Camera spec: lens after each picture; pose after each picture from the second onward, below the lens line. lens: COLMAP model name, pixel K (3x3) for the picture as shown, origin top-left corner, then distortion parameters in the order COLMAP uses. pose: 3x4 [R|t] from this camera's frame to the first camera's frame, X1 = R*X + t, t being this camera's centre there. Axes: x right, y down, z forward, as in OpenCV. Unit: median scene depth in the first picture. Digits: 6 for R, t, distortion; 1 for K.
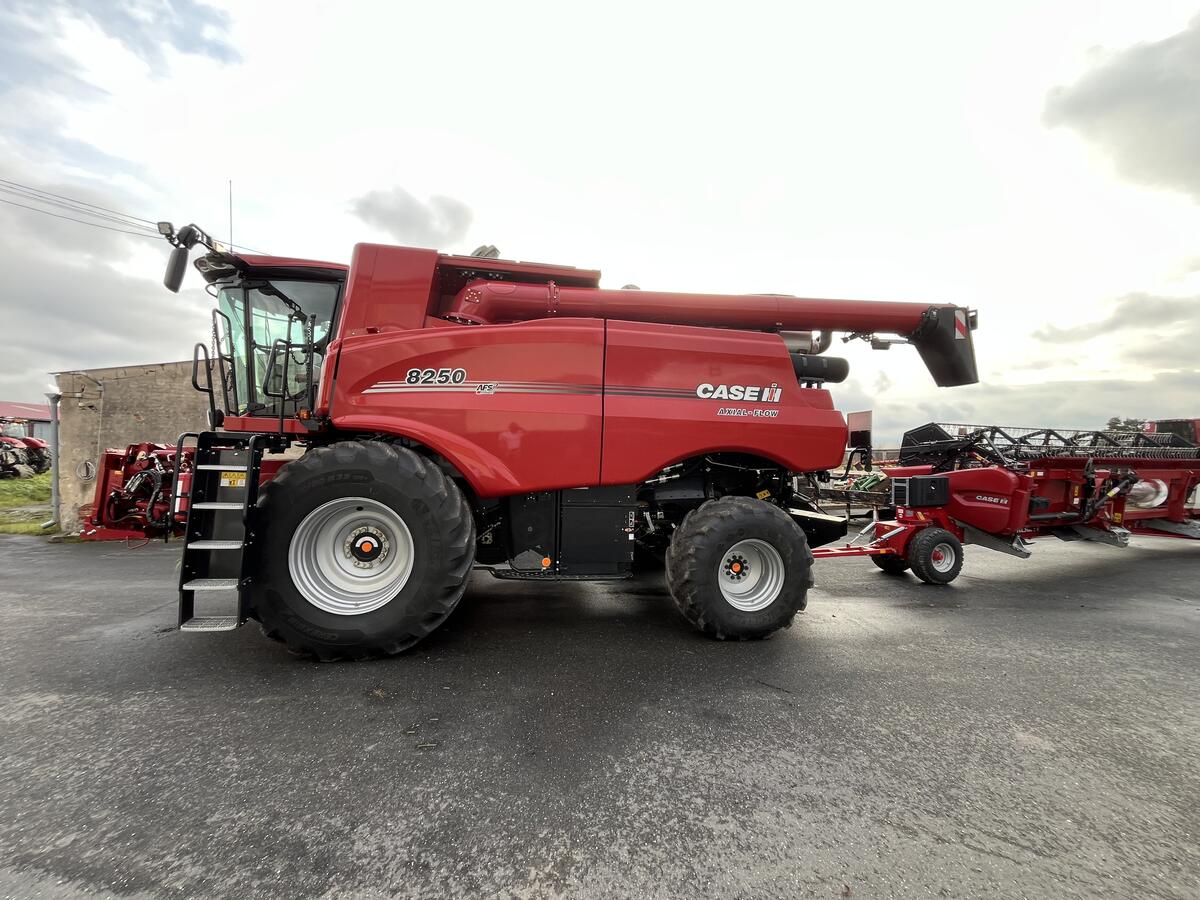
lens RADIAL K [[484.5, 0, 600.0], [0, 484.5, 454.2], [0, 0, 1]] dist [-0.004315, -0.000176]
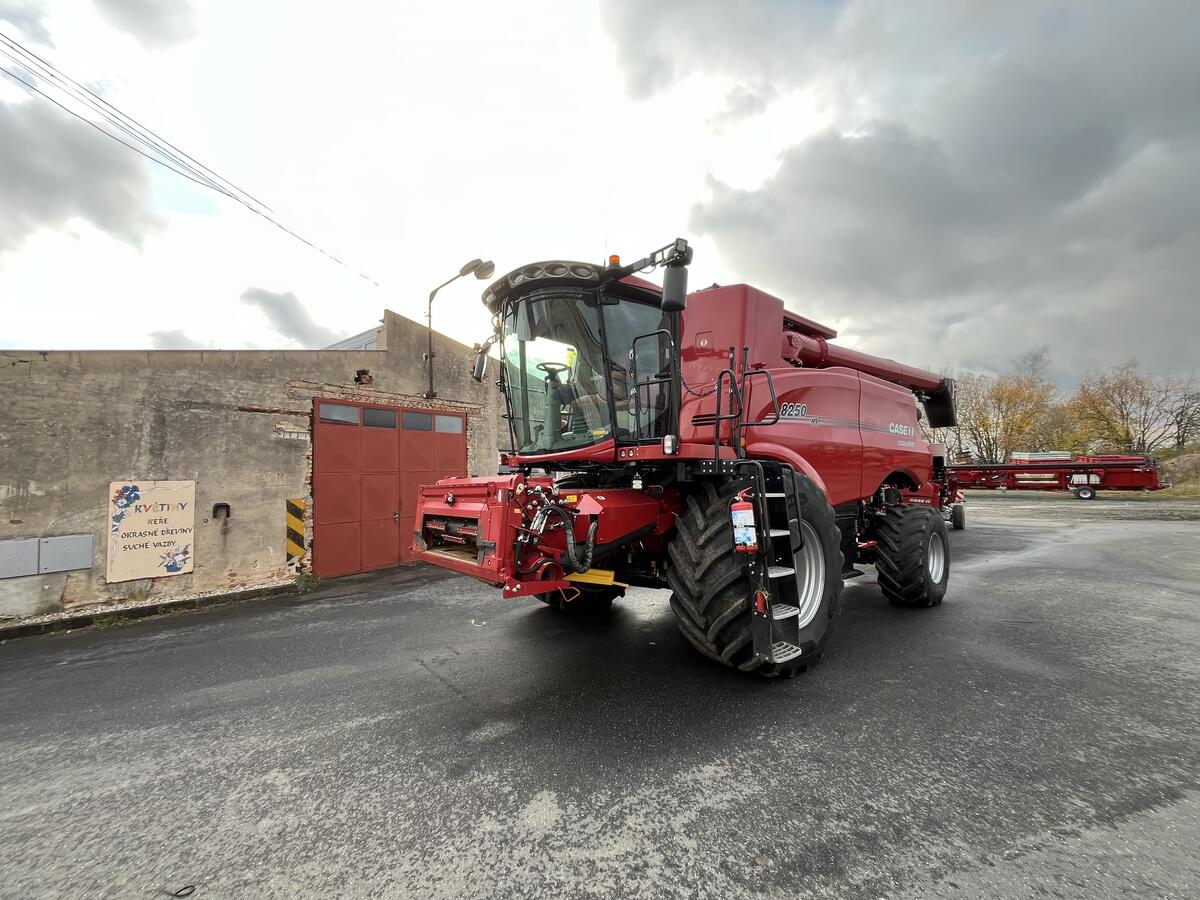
lens RADIAL K [[484.5, 0, 600.4], [0, 484.5, 447.6], [0, 0, 1]] dist [-0.004315, -0.000176]
pose [[0.873905, 0.006966, 0.486047, -0.581678], [0.023677, 0.998100, -0.056876, -0.007674], [-0.485520, 0.061212, 0.872080, 0.102350]]
